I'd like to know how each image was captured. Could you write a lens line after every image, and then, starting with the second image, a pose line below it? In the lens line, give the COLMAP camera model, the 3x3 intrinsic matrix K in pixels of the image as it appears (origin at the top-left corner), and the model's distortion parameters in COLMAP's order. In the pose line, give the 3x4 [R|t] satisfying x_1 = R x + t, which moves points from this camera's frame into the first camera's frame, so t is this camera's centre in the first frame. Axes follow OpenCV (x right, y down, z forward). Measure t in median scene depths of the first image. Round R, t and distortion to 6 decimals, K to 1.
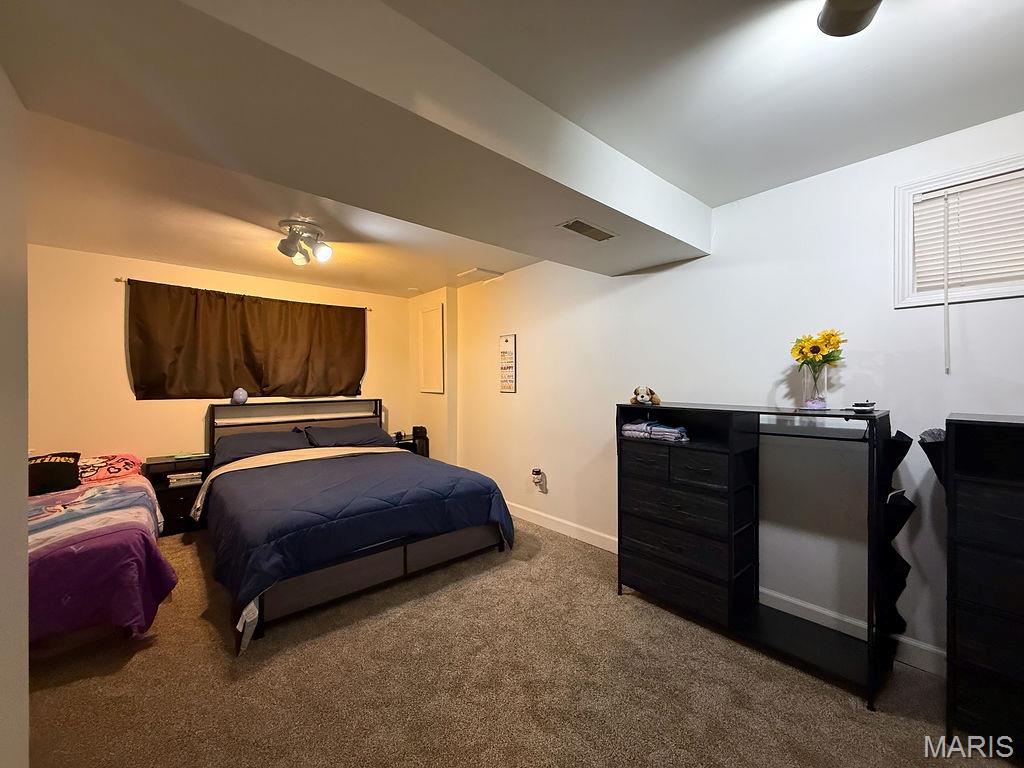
lens RADIAL K [[410.5, 0, 510.5], [0, 410.5, 381.0], [0, 0, 1]] dist [0.000666, 0.000082]
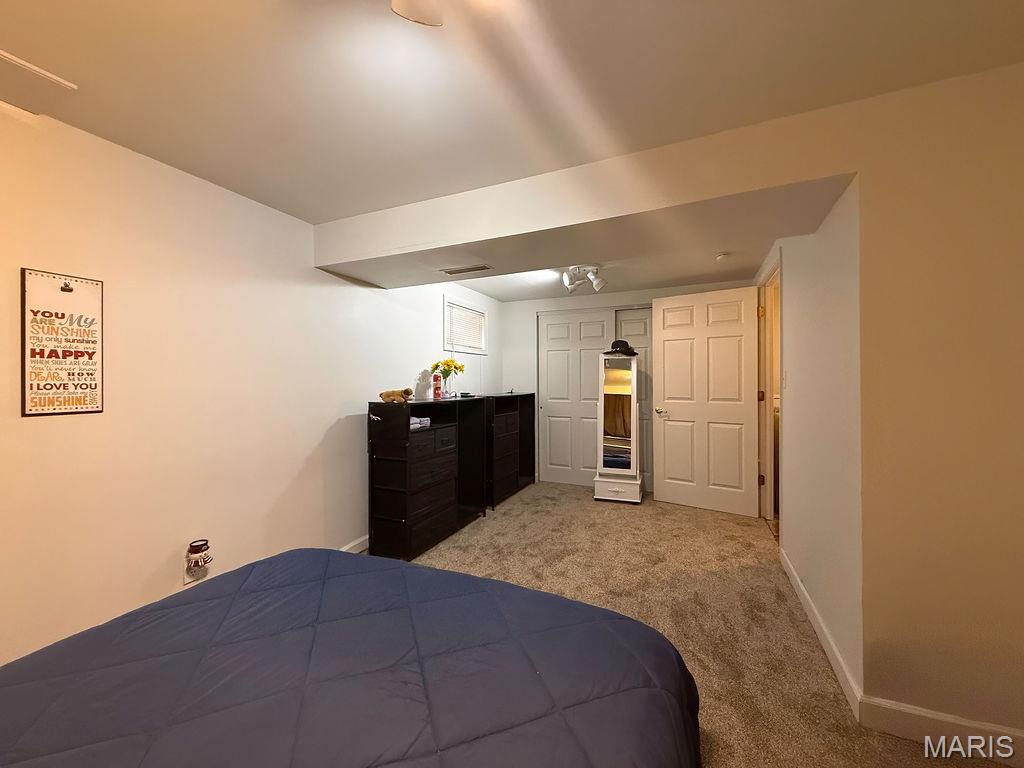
lens RADIAL K [[410.5, 0, 510.5], [0, 410.5, 381.0], [0, 0, 1]] dist [0.000666, 0.000082]
pose [[-0.426482, 0.001933, 0.904494, -0.849783], [0.002019, 0.999997, -0.001185, -0.005217], [-0.904494, 0.001321, -0.426485, 1.148281]]
